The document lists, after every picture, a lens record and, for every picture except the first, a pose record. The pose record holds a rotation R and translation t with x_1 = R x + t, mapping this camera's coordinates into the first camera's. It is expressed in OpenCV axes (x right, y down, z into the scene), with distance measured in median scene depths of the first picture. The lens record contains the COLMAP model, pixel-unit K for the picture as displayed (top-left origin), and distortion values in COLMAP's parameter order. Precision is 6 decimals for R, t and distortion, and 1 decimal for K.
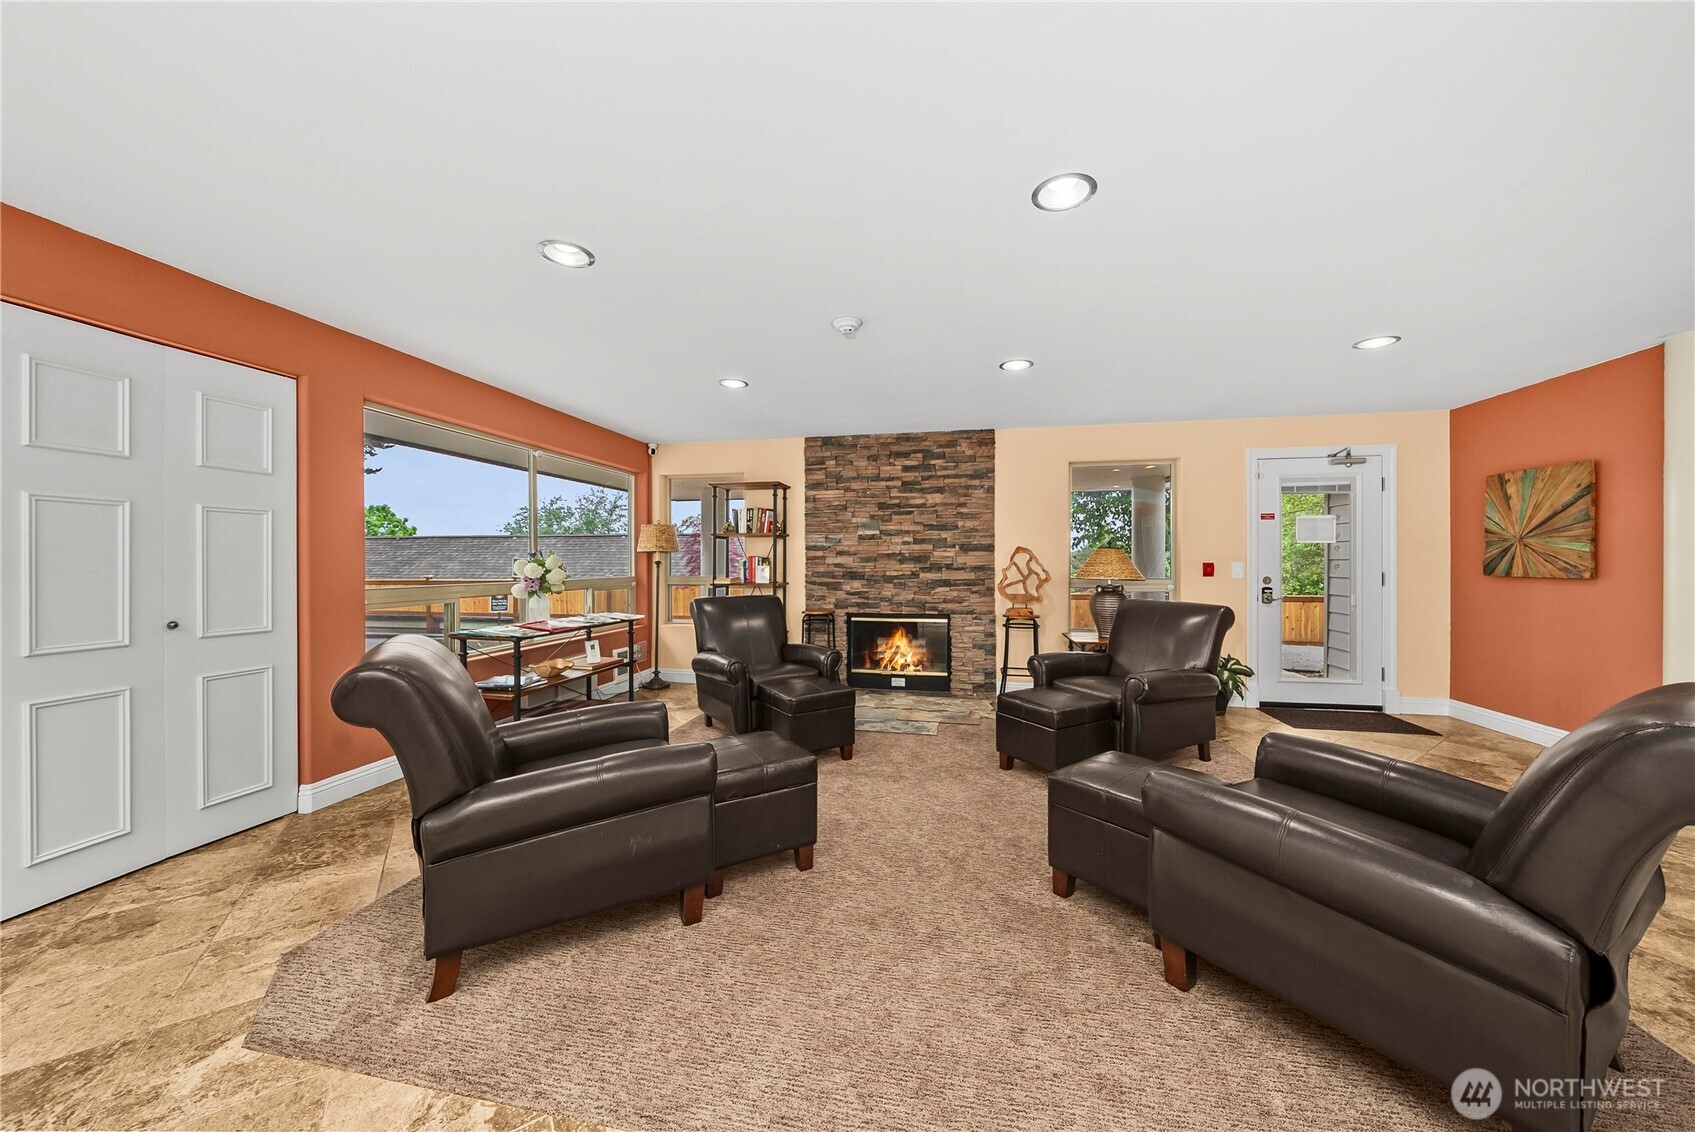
lens RADIAL K [[586.2, 0, 849.1], [0, 586.2, 562.2], [0, 0, 1]] dist [-0.001934, -0.000202]
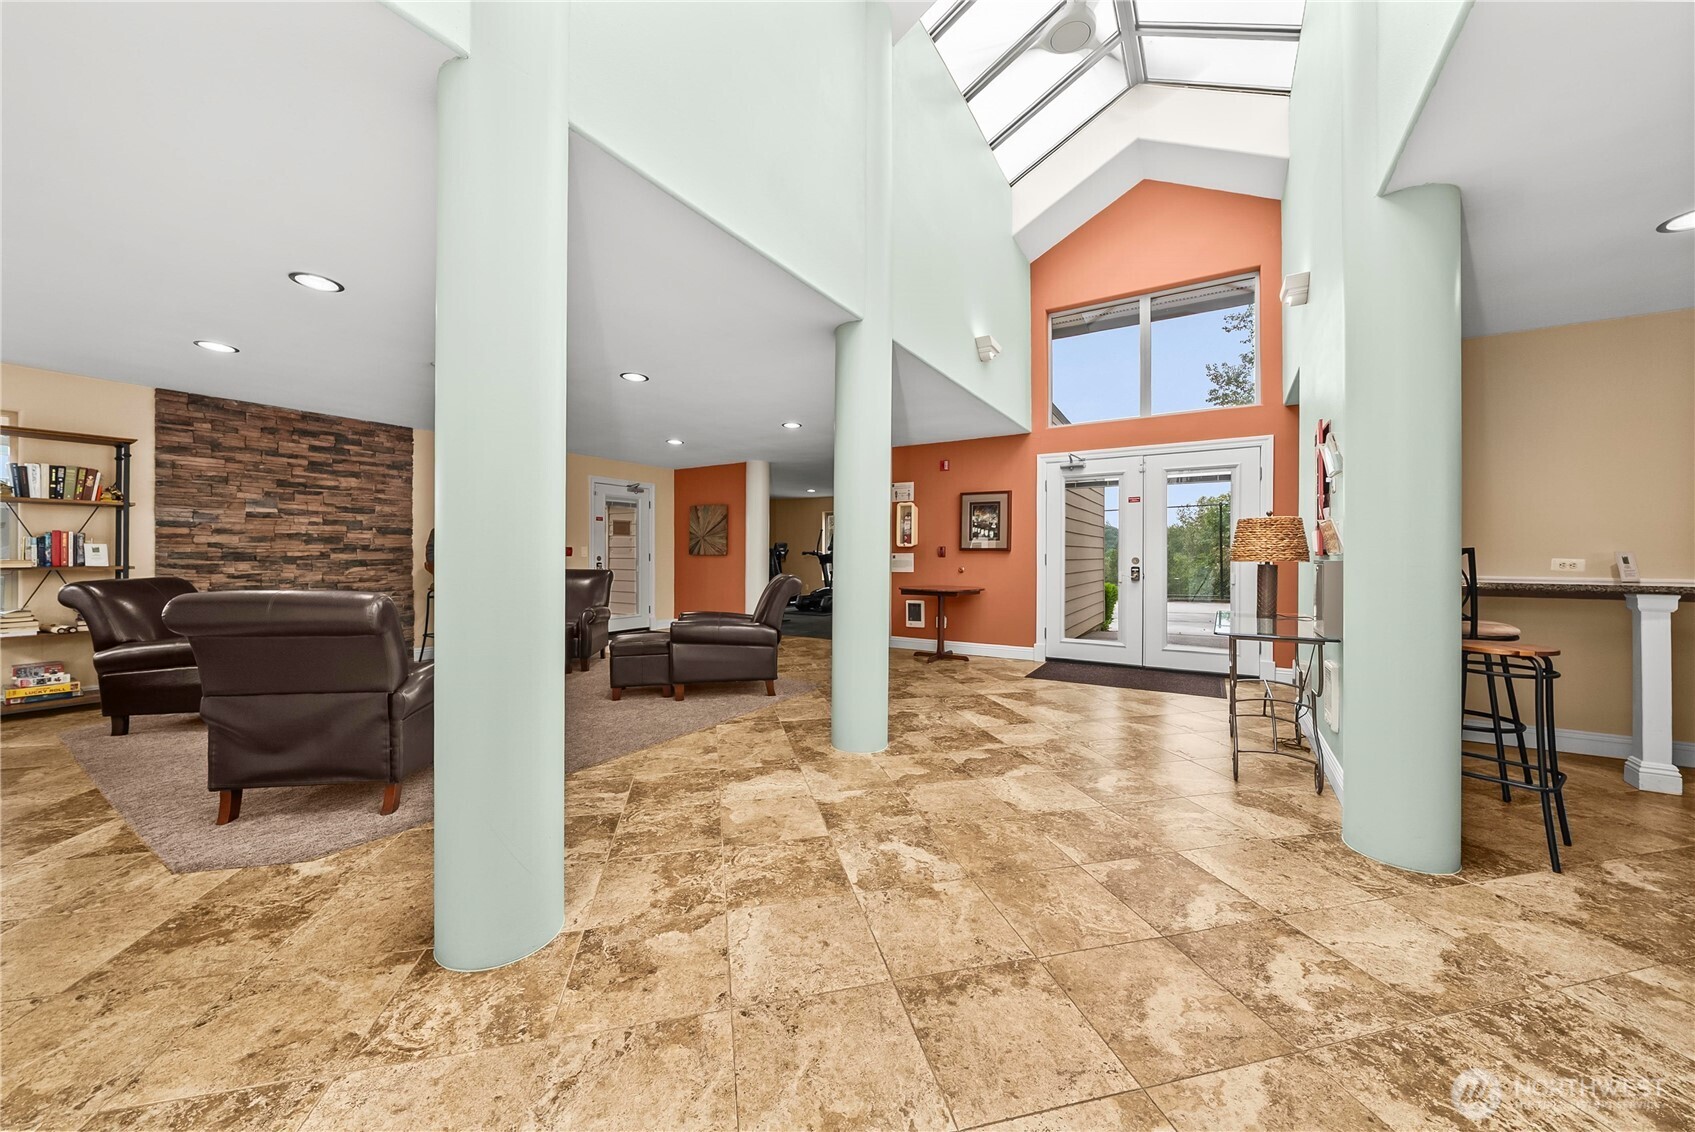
lens RADIAL K [[586.2, 0, 849.1], [0, 586.2, 562.2], [0, 0, 1]] dist [-0.001934, -0.000202]
pose [[0.354396, -0.010458, 0.935037, -0.509836], [-0.002189, 0.999925, 0.012013, 0.018925], [-0.935093, -0.006304, 0.354346, -0.199836]]
